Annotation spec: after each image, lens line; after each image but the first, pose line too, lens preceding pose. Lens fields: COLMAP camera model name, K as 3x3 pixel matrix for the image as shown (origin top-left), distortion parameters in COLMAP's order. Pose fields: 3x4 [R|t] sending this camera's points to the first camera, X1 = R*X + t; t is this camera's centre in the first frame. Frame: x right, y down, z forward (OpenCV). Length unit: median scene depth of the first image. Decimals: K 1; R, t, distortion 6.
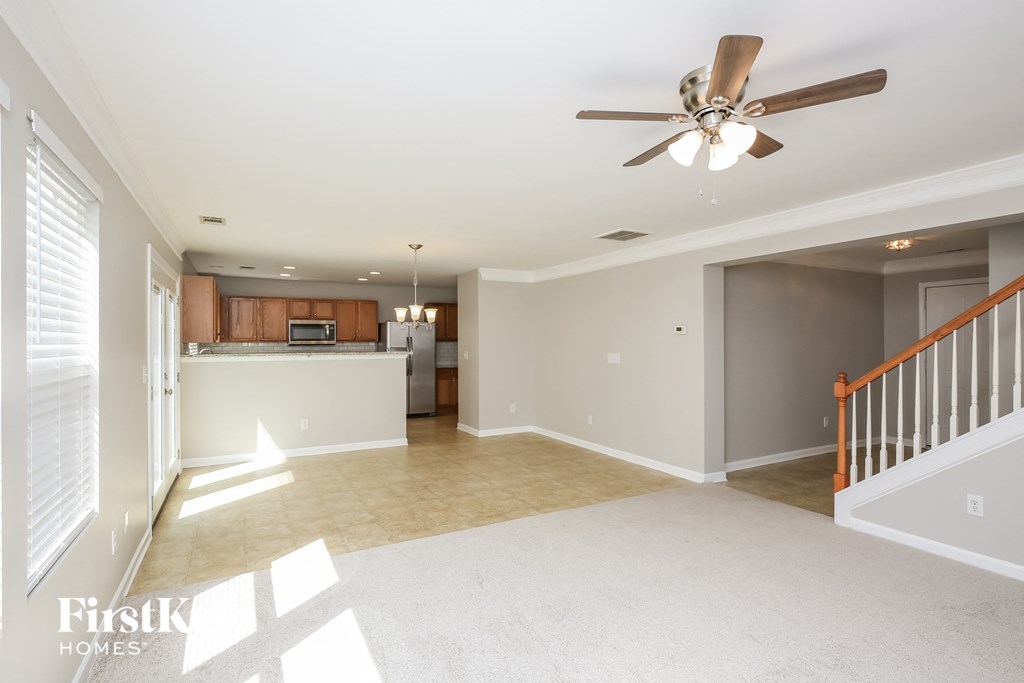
lens RADIAL K [[513.6, 0, 512.2], [0, 513.6, 339.1], [0, 0, 1]] dist [-0.004304, -0.000625]
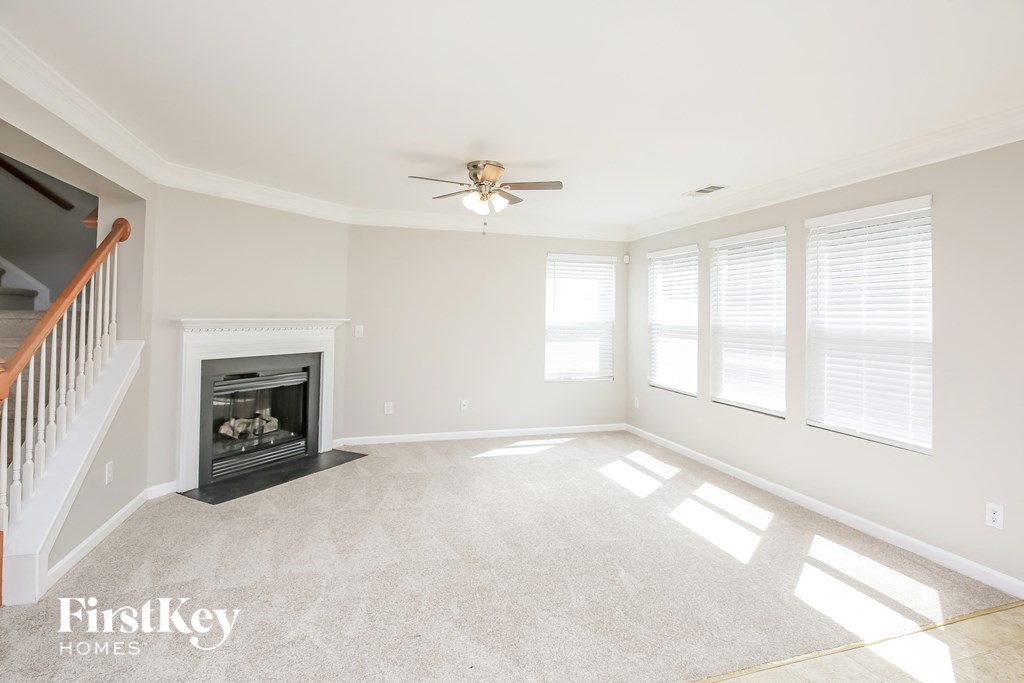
lens RADIAL K [[532.2, 0, 512.4], [0, 532.2, 306.4], [0, 0, 1]] dist [-0.000459, 0.000183]
pose [[-0.978089, -0.009460, 0.207973, -0.040141], [-0.014860, 0.999591, -0.024419, 0.014317], [-0.207657, -0.026974, -0.977830, 1.273680]]
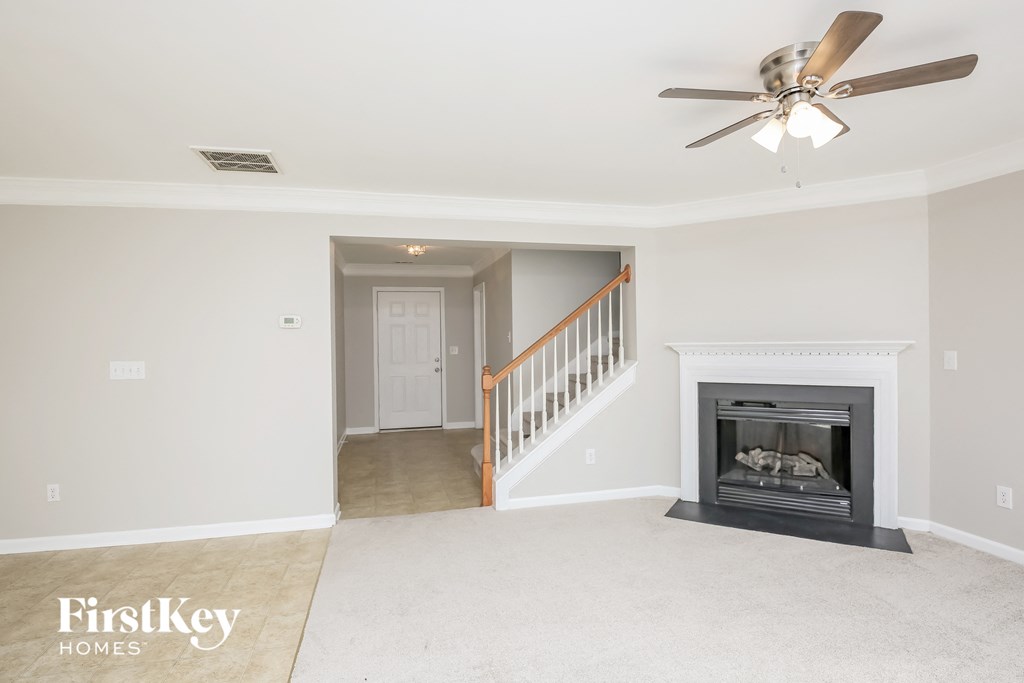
lens RADIAL K [[513.6, 0, 512.2], [0, 513.6, 339.1], [0, 0, 1]] dist [-0.004304, -0.000625]
pose [[0.255283, -0.004943, 0.966854, -0.307458], [0.010667, 0.999940, 0.002296, 0.008369], [-0.966808, 0.009728, 0.255320, 0.587234]]
